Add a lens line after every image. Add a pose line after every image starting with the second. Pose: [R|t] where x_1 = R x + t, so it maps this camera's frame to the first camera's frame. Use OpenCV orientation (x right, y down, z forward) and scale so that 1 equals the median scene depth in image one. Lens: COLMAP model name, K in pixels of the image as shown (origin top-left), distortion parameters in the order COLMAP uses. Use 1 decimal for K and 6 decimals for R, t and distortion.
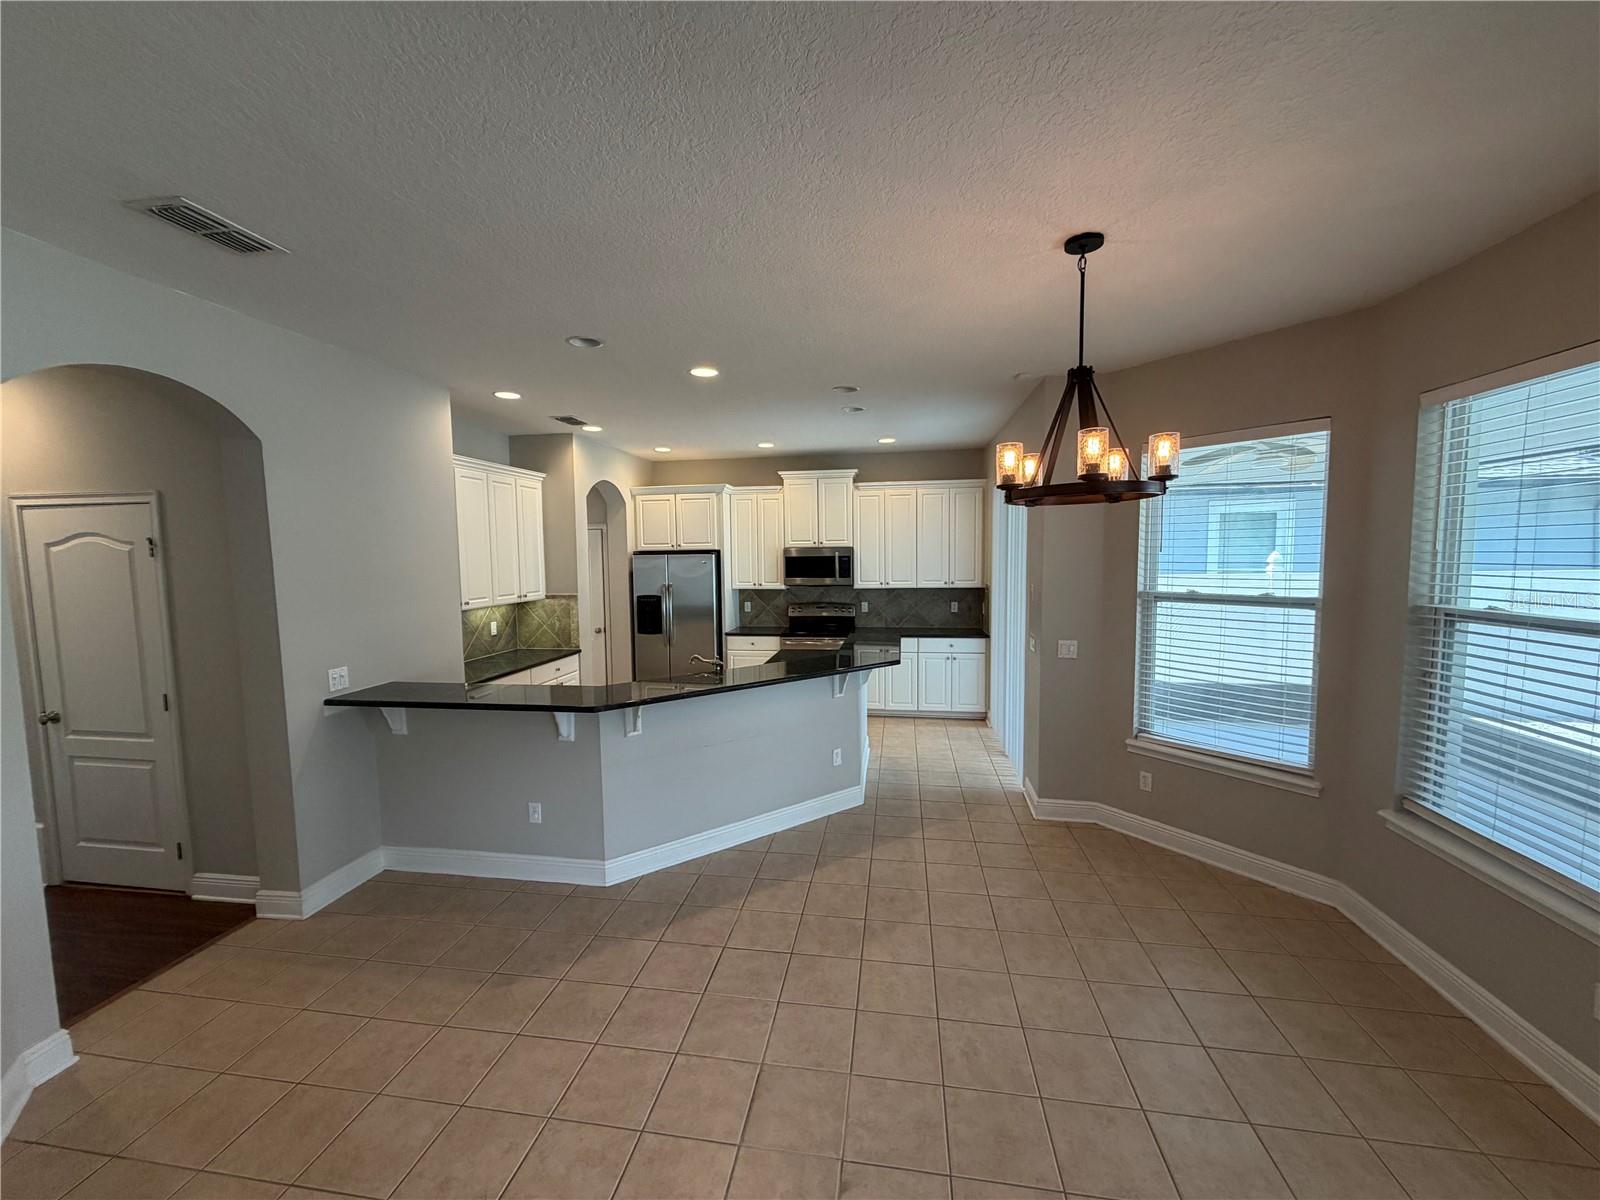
lens RADIAL K [[636.7, 0, 794.6], [0, 636.7, 601.8], [0, 0, 1]] dist [-0.000113, -0.000276]
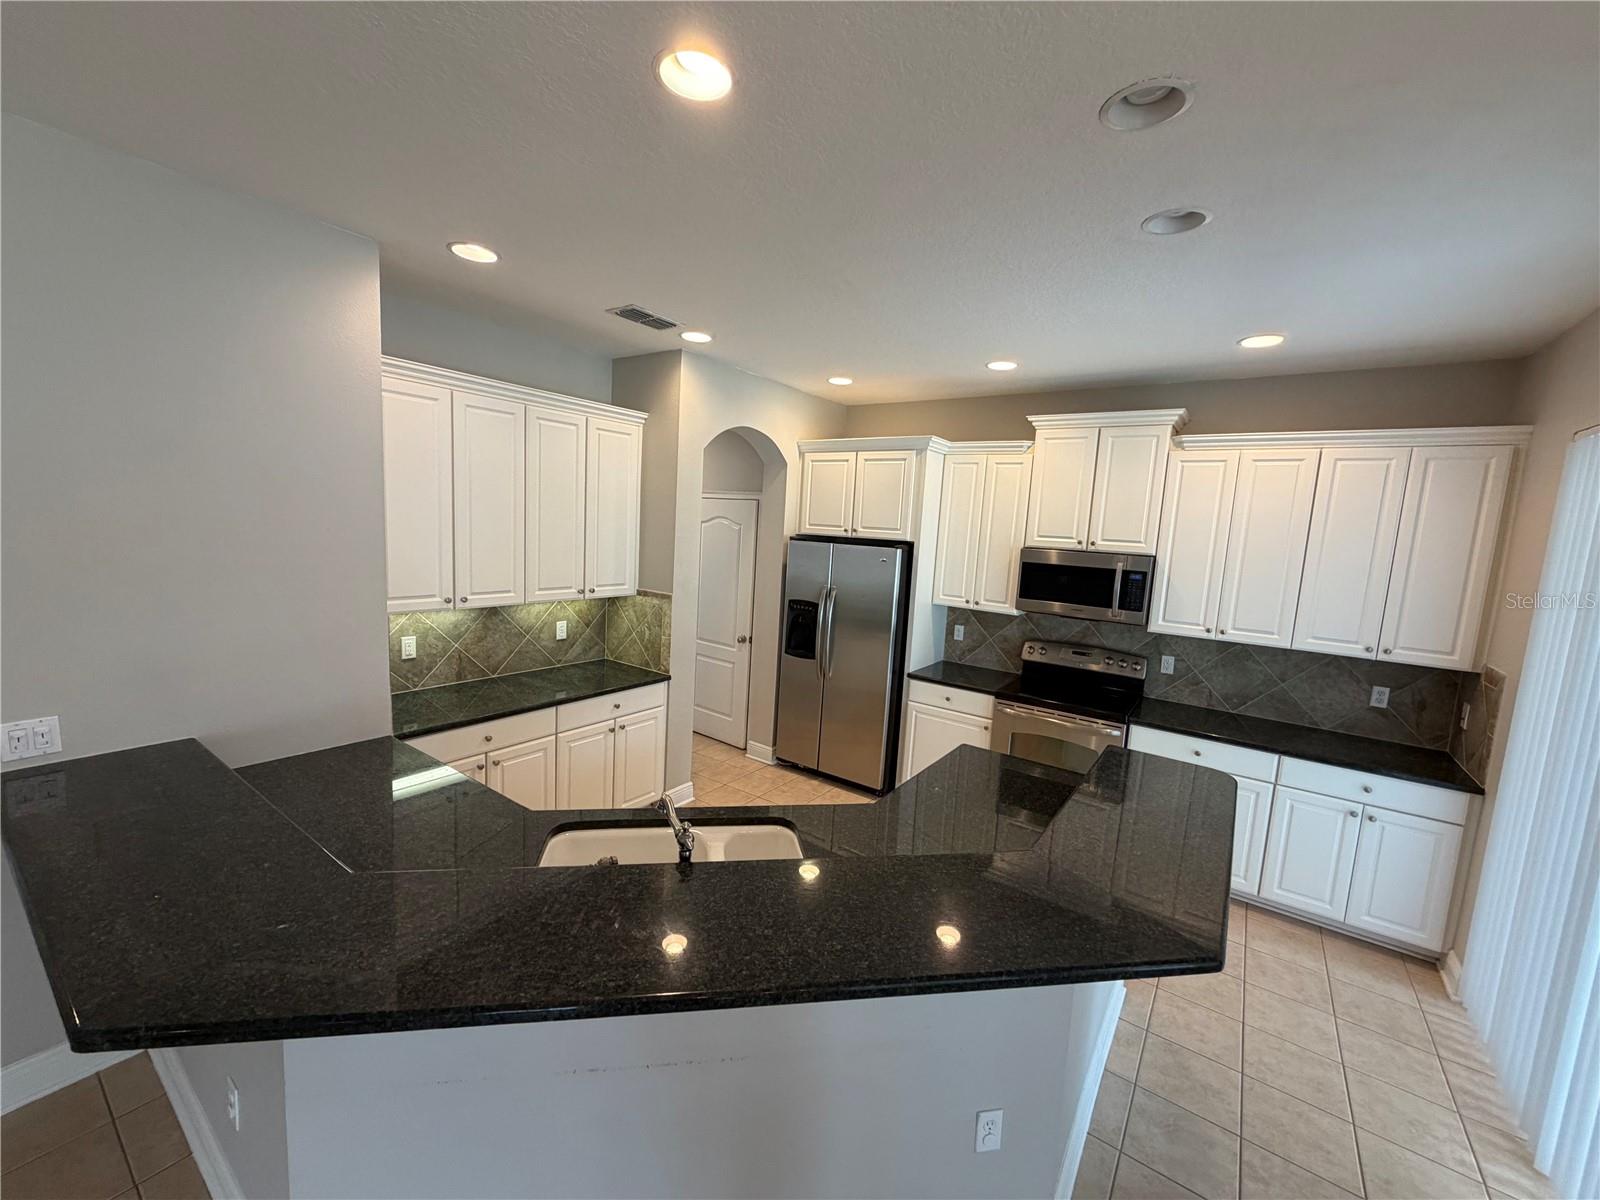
lens RADIAL K [[636.7, 0, 794.6], [0, 636.7, 601.8], [0, 0, 1]] dist [-0.000113, -0.000276]
pose [[0.894338, 0.117145, -0.431784, 0.056319], [-0.101888, 0.993081, 0.058390, -0.048149], [0.435636, -0.008226, 0.900085, 0.386196]]
